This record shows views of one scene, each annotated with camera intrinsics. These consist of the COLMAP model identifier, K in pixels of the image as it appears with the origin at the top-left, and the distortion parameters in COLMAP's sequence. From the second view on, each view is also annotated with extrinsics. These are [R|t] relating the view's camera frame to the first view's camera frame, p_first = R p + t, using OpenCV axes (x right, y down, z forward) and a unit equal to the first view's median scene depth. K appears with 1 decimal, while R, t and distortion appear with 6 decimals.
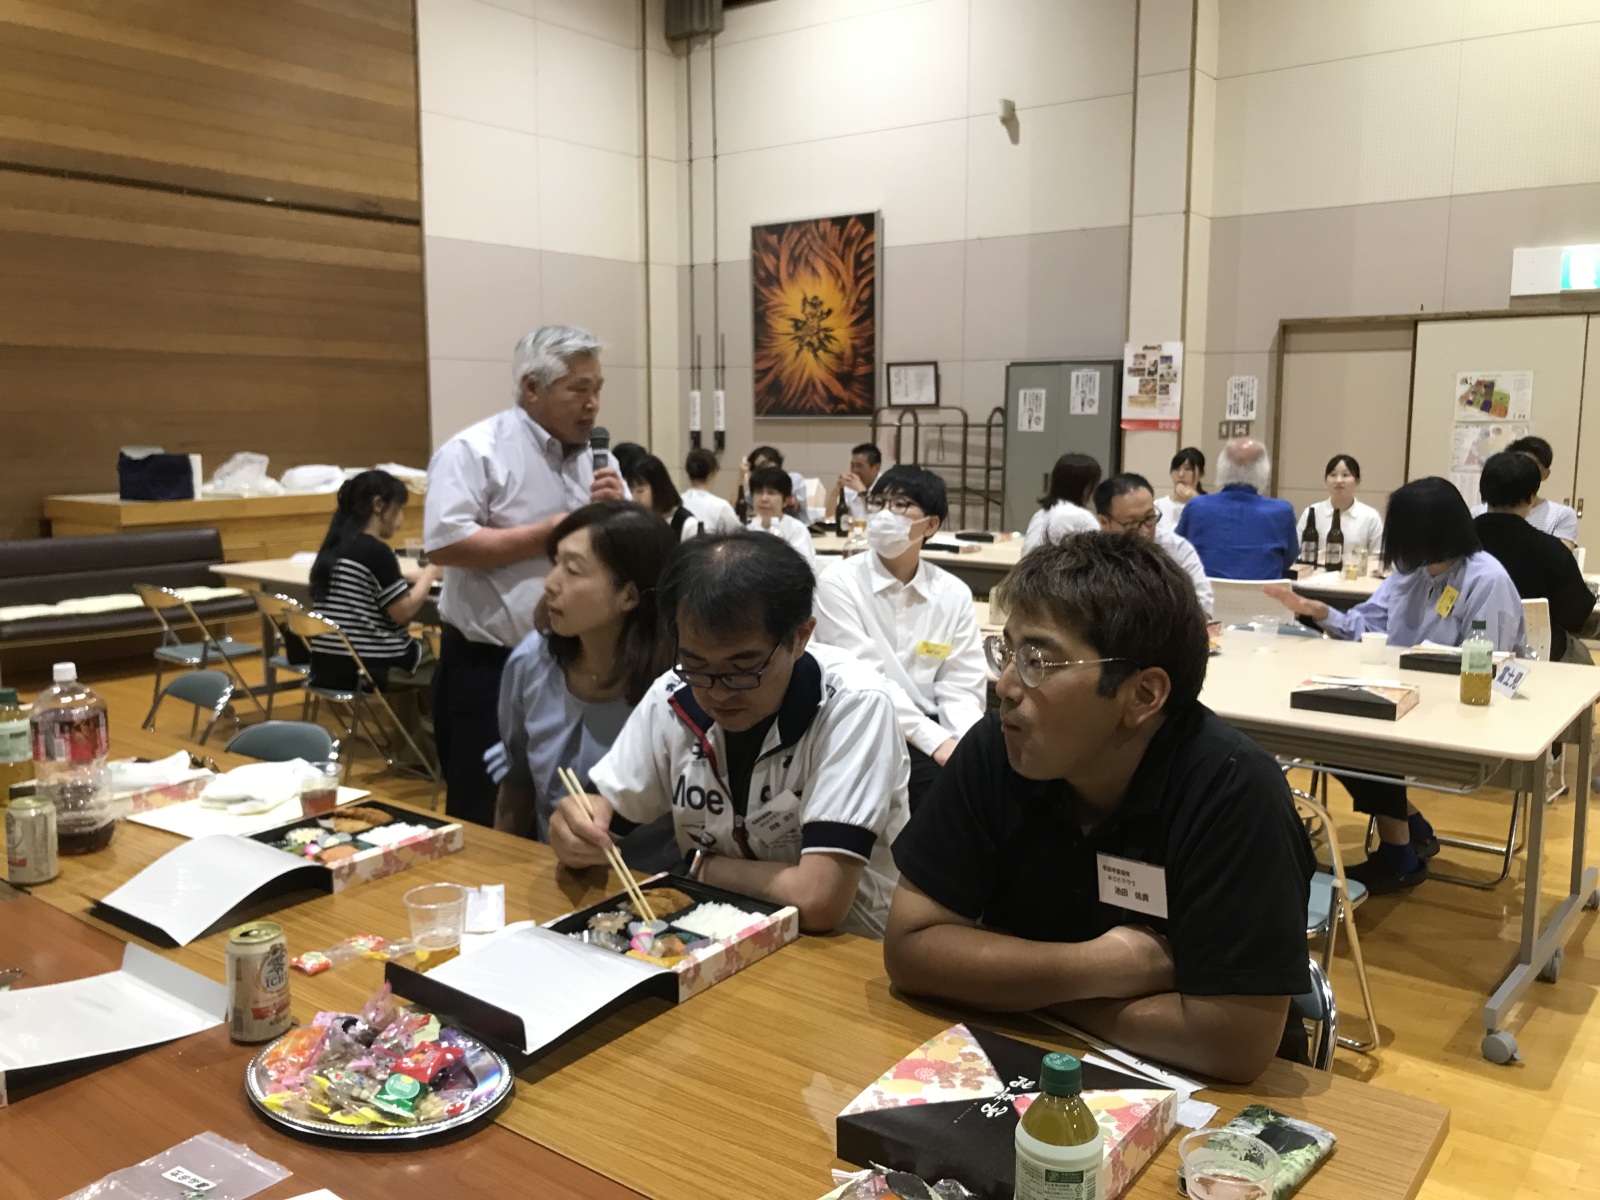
lens RADIAL K [[1309.8, 0, 797.8], [0, 1309.8, 602.1], [0, 0, 1]] dist [0.031209, -0.028028]
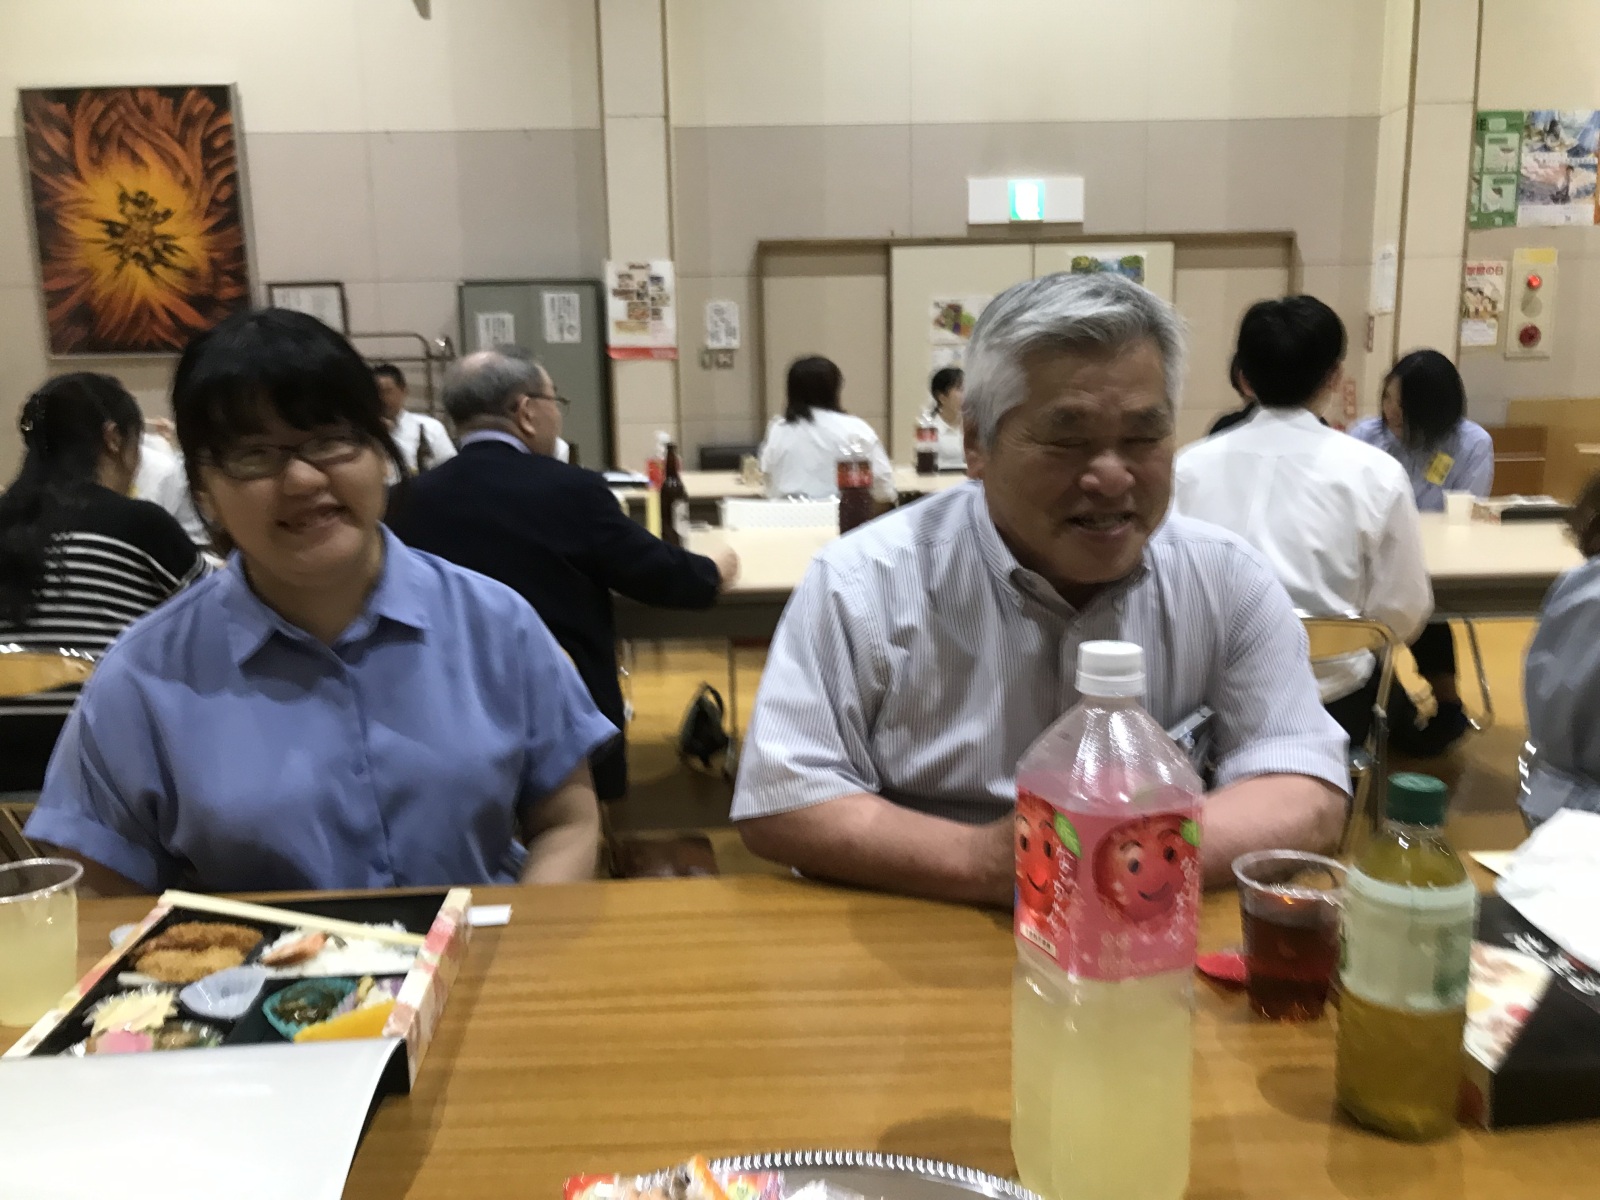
lens RADIAL K [[1309.8, 0, 784.1], [0, 1309.8, 615.1], [0, 0, 1]] dist [0.031209, -0.028028]
pose [[0.773605, -0.126906, 0.620831, -0.212016], [0.111595, 0.991712, 0.063663, -0.000829], [-0.623765, 0.020032, 0.781356, 0.199701]]
